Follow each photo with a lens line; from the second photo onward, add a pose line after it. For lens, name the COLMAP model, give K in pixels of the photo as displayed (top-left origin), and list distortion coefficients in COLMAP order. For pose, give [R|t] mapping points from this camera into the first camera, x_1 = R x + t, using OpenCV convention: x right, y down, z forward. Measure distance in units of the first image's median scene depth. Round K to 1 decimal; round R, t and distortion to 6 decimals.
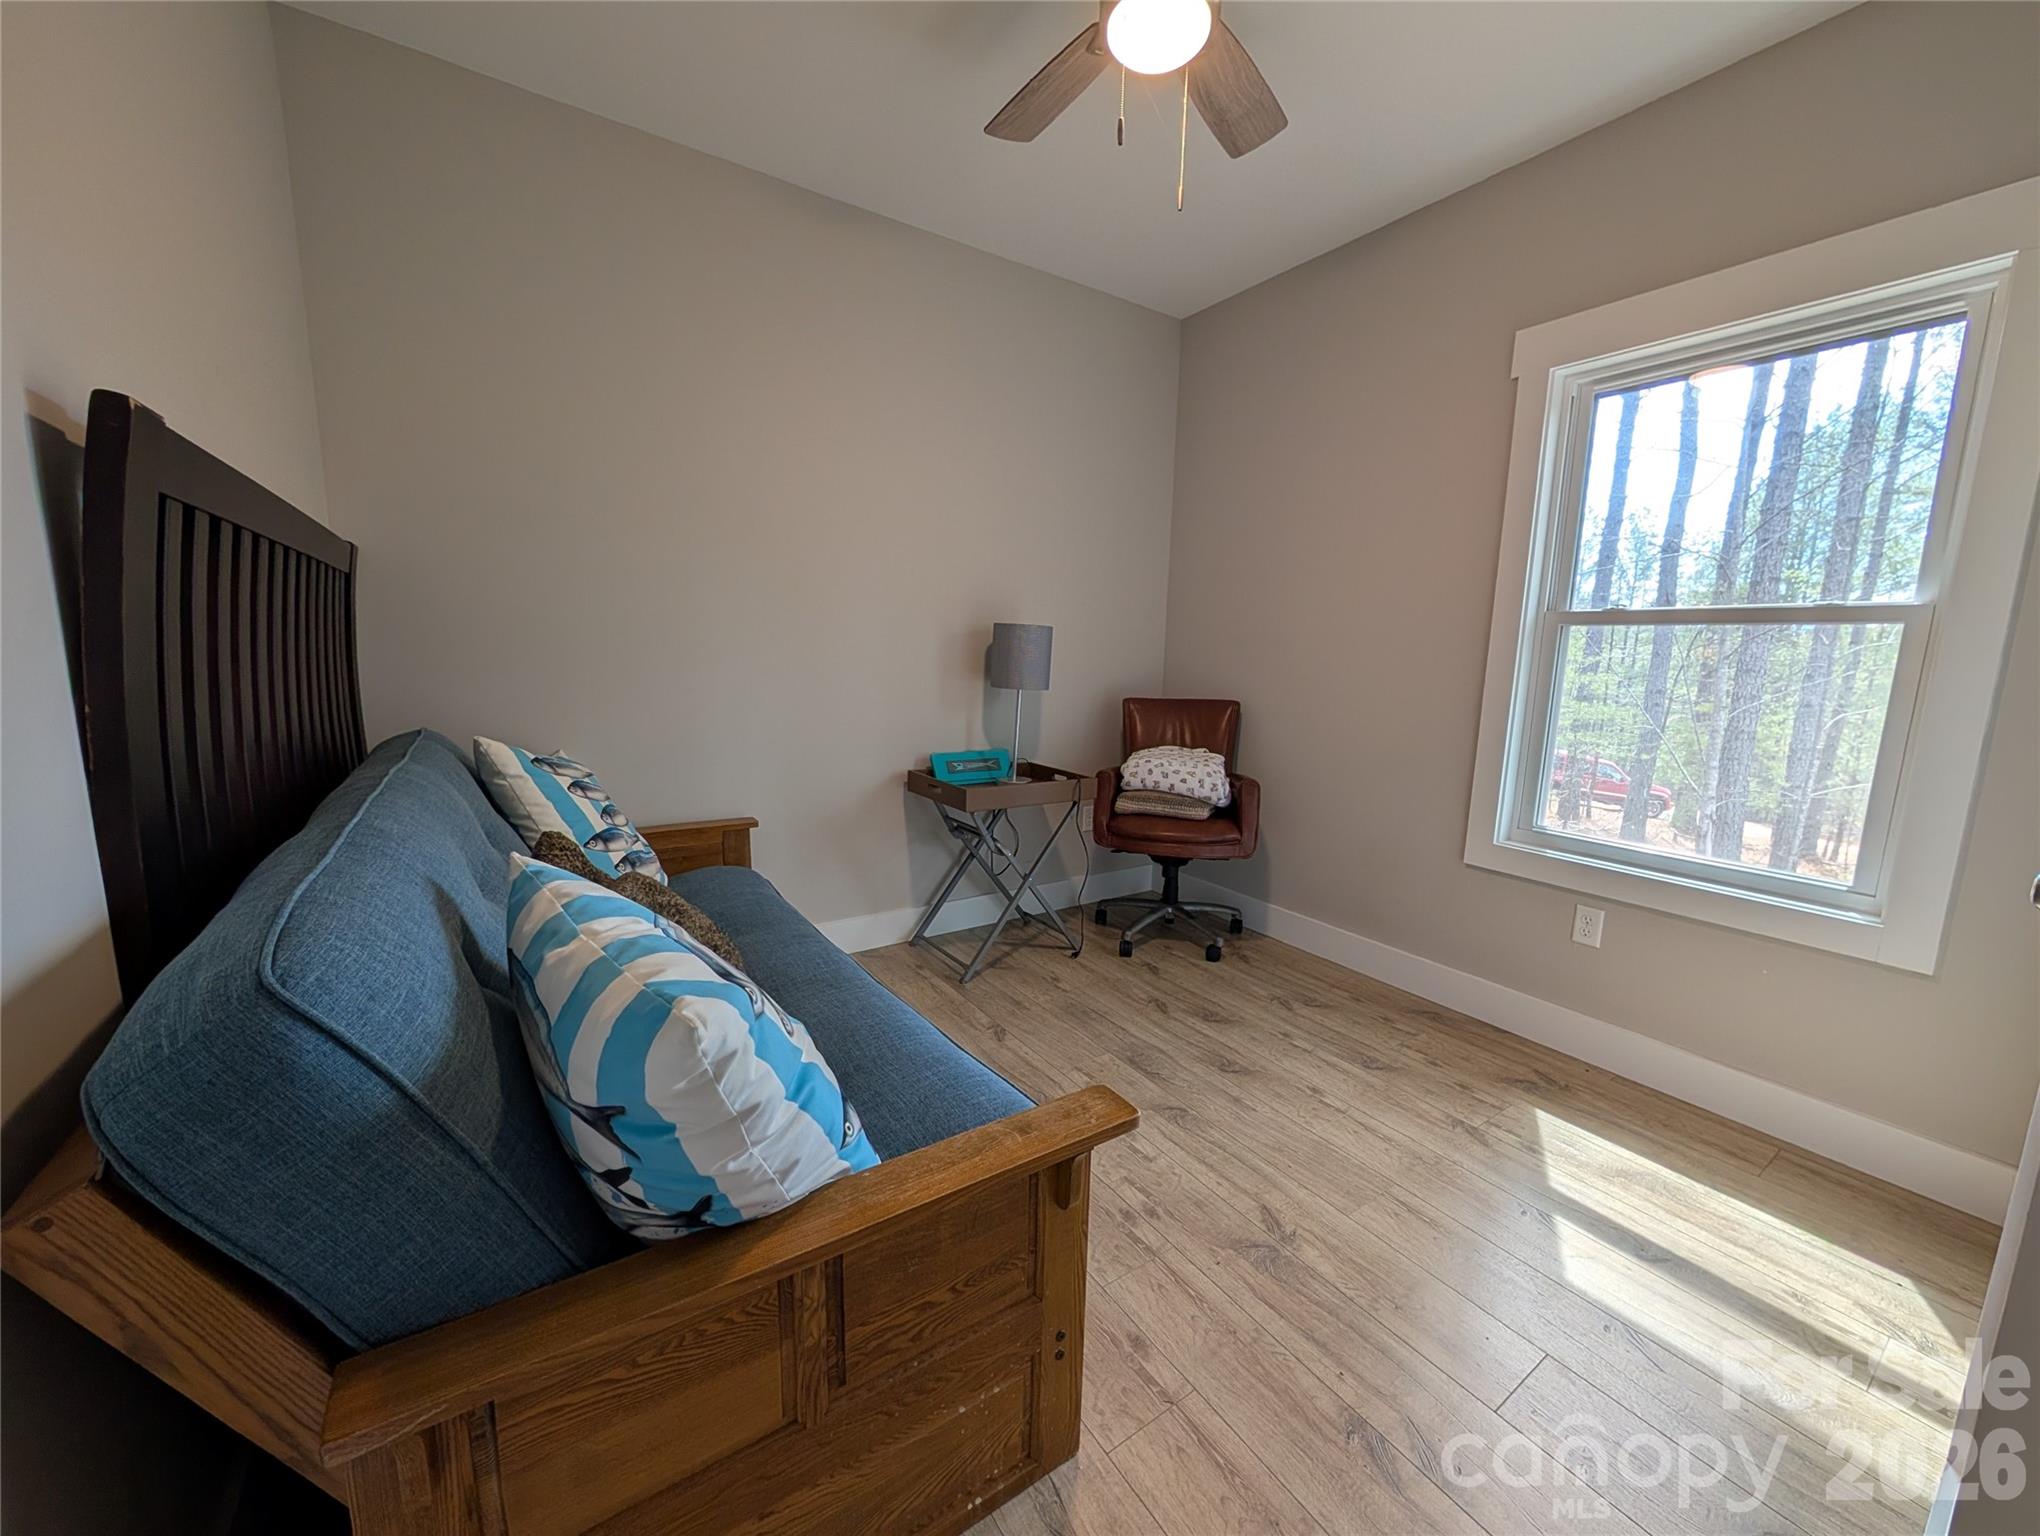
lens RADIAL K [[769.7, 0, 1021.9], [0, 769.7, 758.4], [0, 0, 1]] dist [0.000829, 0.000224]
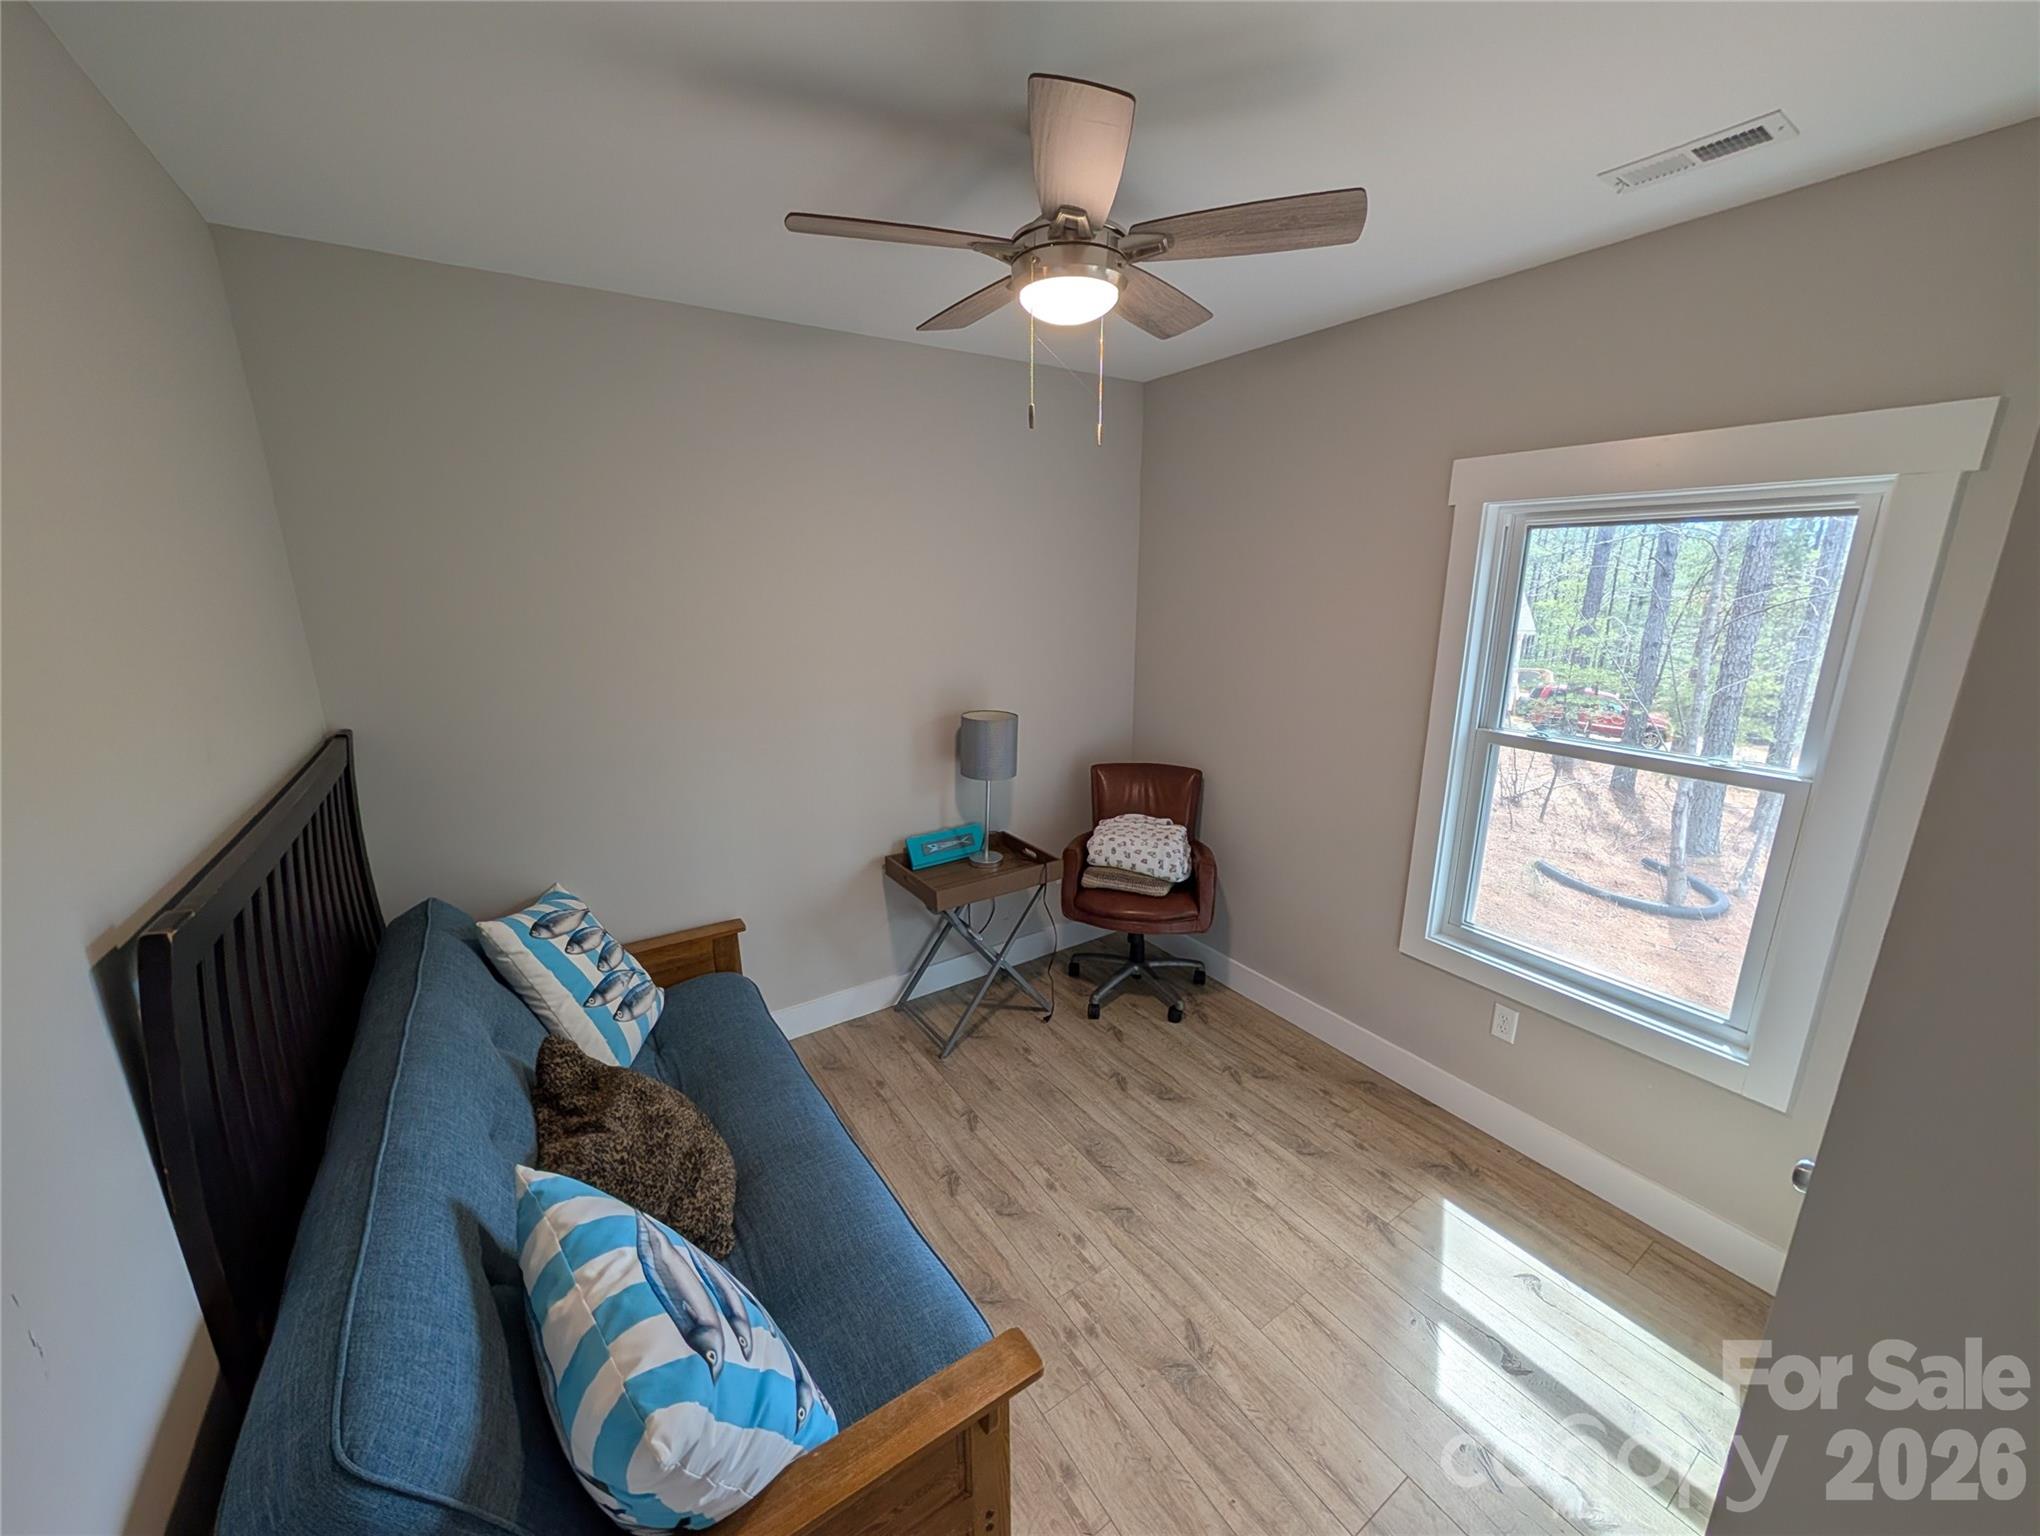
lens RADIAL K [[769.7, 0, 1019.9], [0, 769.7, 764.2], [0, 0, 1]] dist [0.000829, 0.000224]
pose [[0.999609, -0.026341, -0.009374, 0.074860], [0.027106, 0.995216, 0.093863, -0.299752], [0.006857, -0.094080, 0.995541, -0.064524]]
